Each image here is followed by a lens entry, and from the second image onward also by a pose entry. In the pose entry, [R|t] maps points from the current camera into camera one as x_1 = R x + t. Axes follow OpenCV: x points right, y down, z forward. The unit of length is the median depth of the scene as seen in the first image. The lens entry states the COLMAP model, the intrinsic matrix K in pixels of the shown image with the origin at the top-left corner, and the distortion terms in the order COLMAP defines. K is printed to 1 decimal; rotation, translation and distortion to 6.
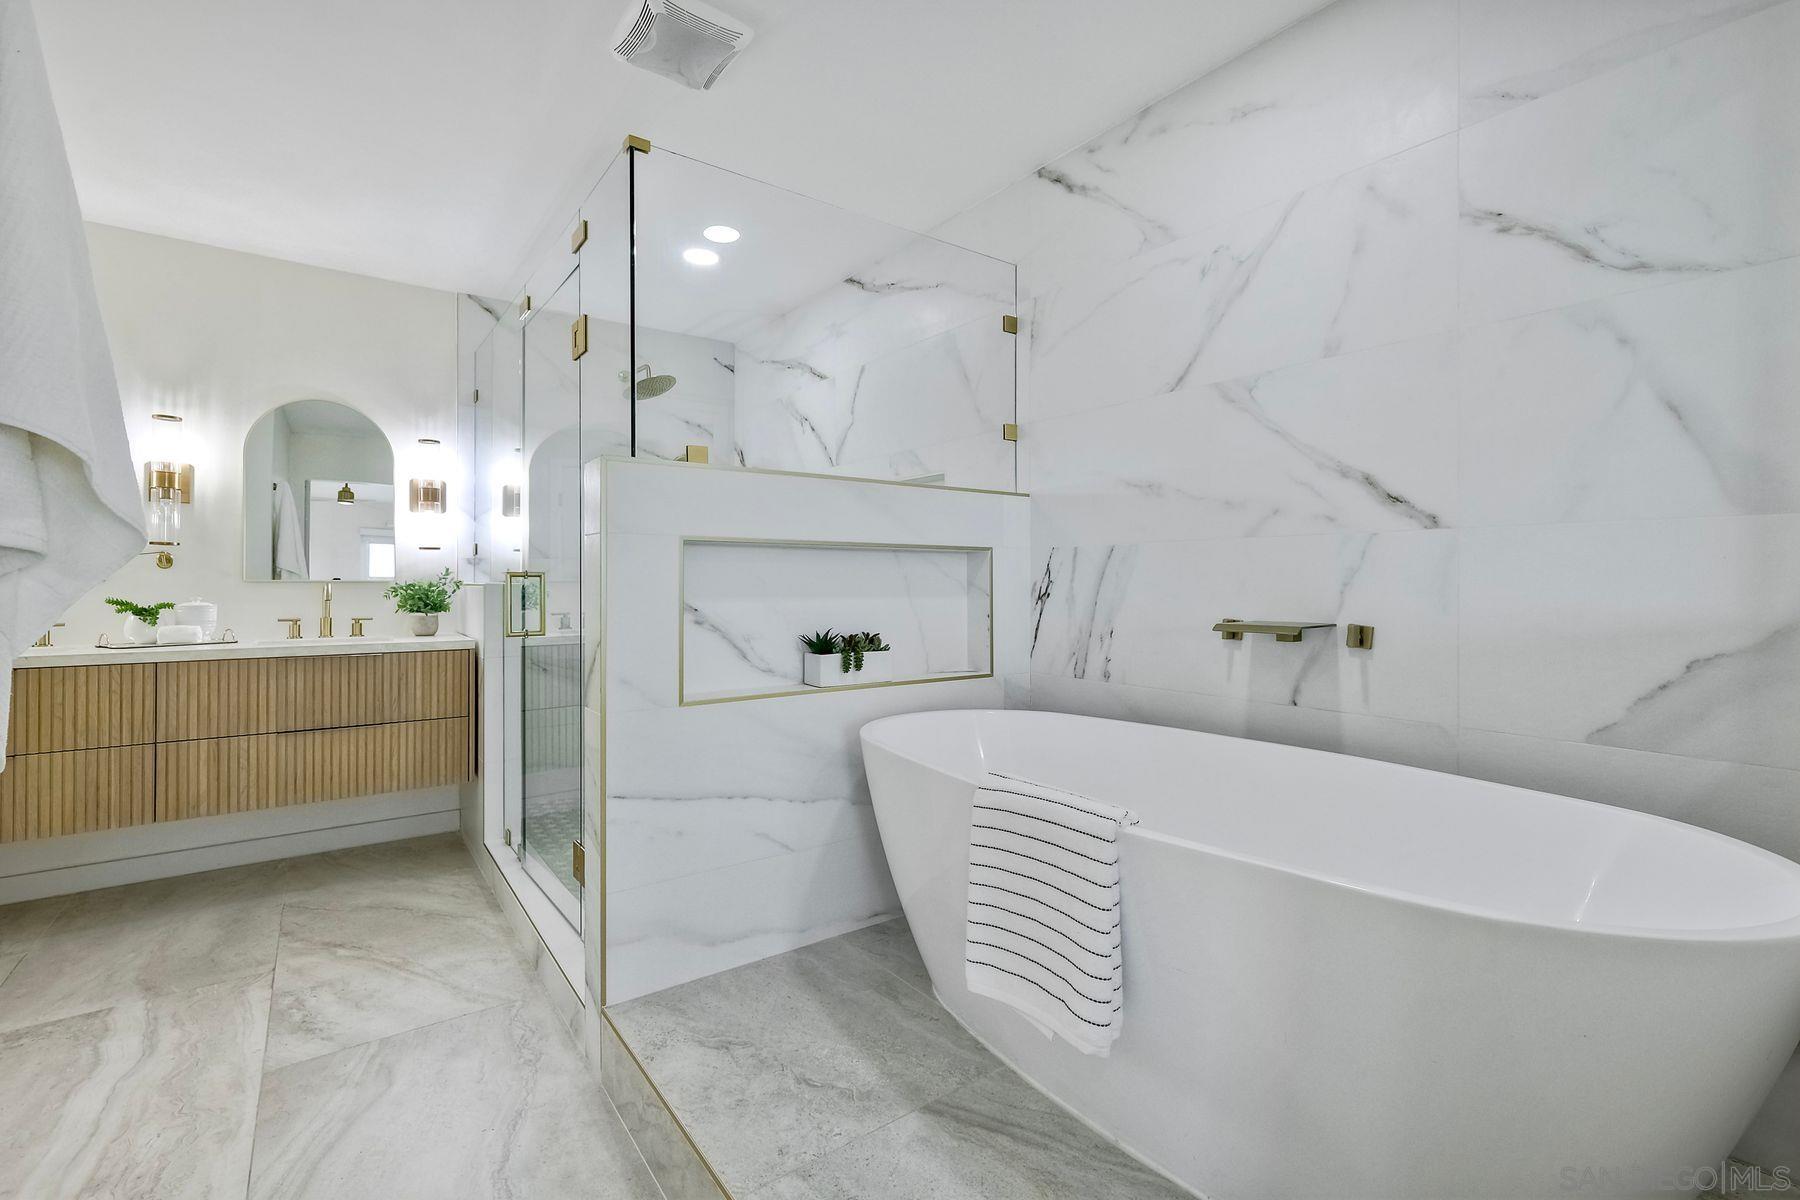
lens RADIAL K [[779.5, 0, 896.8], [0, 779.5, 595.4], [0, 0, 1]] dist [0.000969, 0.000062]
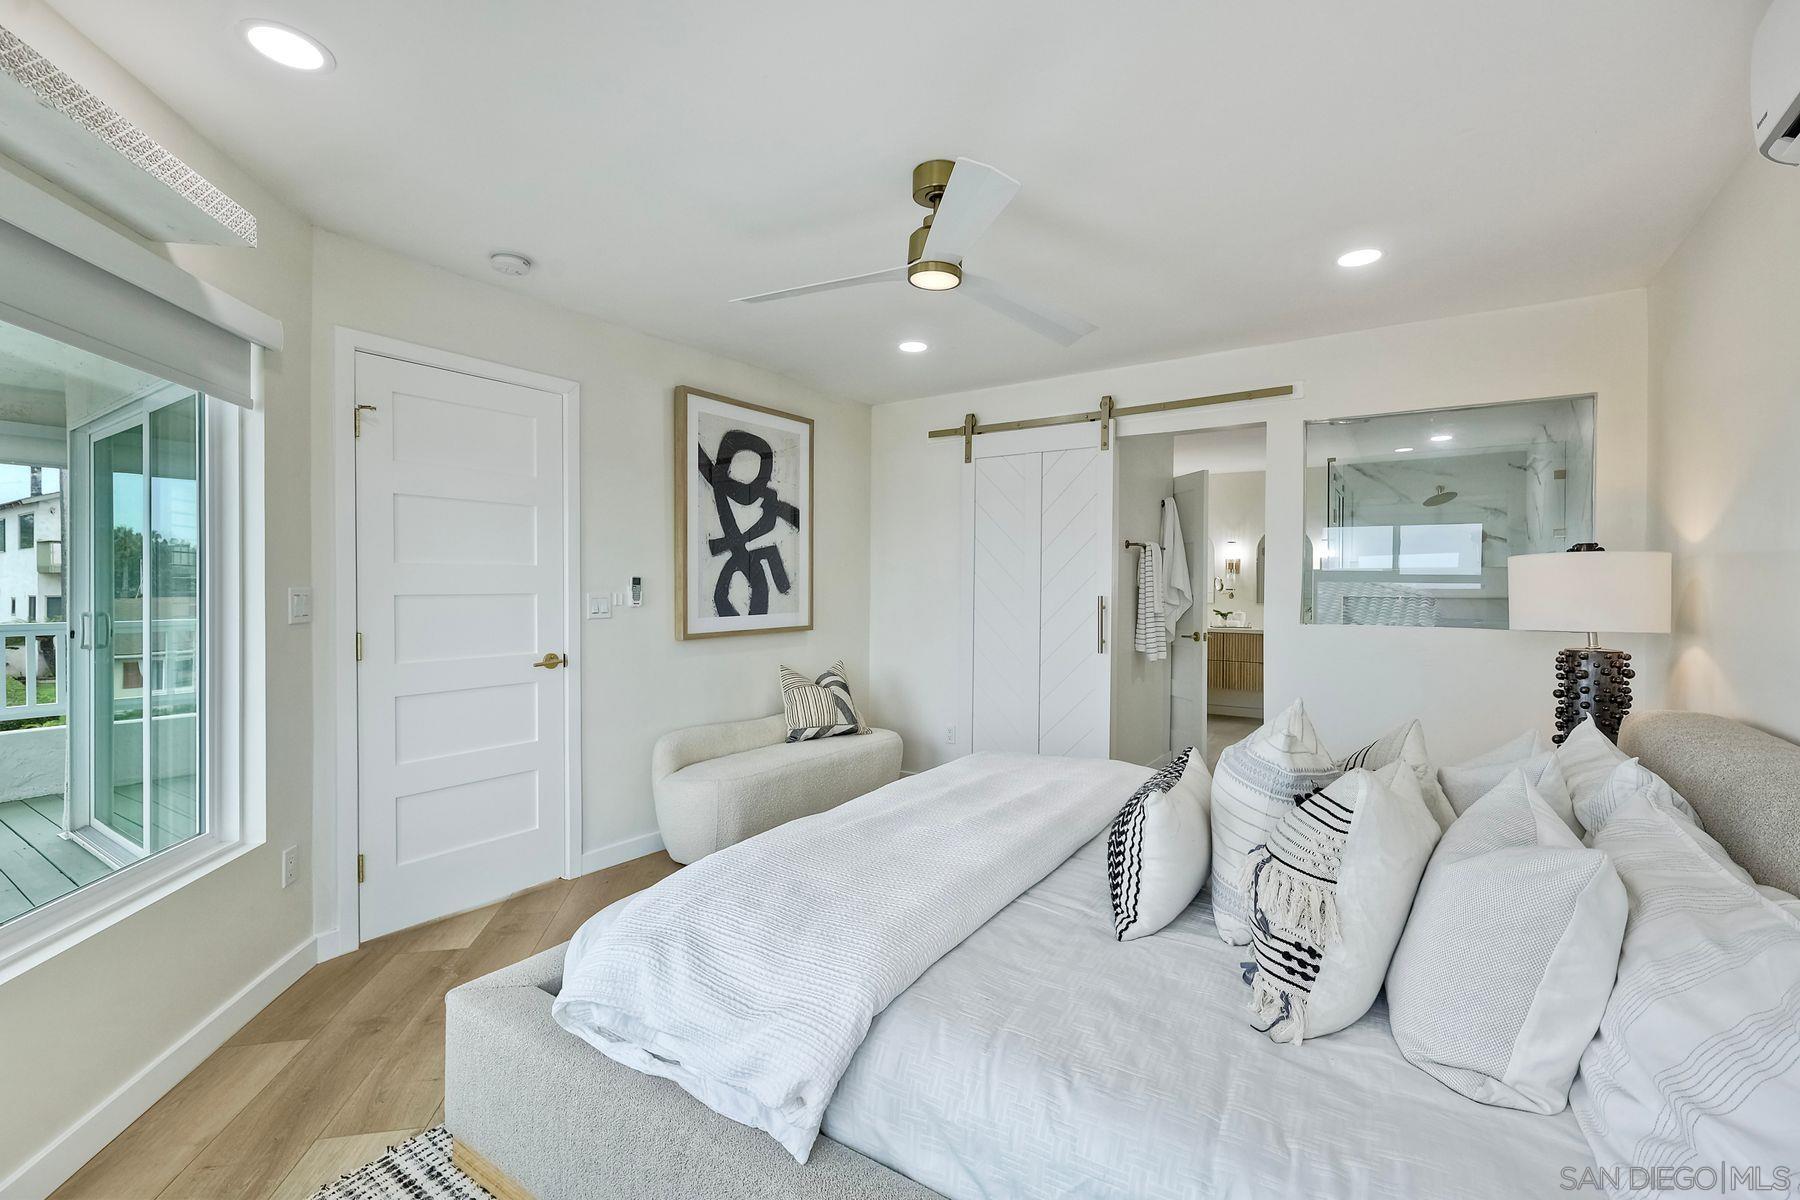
lens RADIAL K [[779.5, 0, 892.0], [0, 779.5, 609.5], [0, 0, 1]] dist [0.000969, 0.000062]
pose [[0.340597, 0.019382, -0.940009, 1.197540], [-0.010198, 0.999805, 0.016919, -0.031288], [0.940154, 0.003823, 0.340729, -1.015134]]
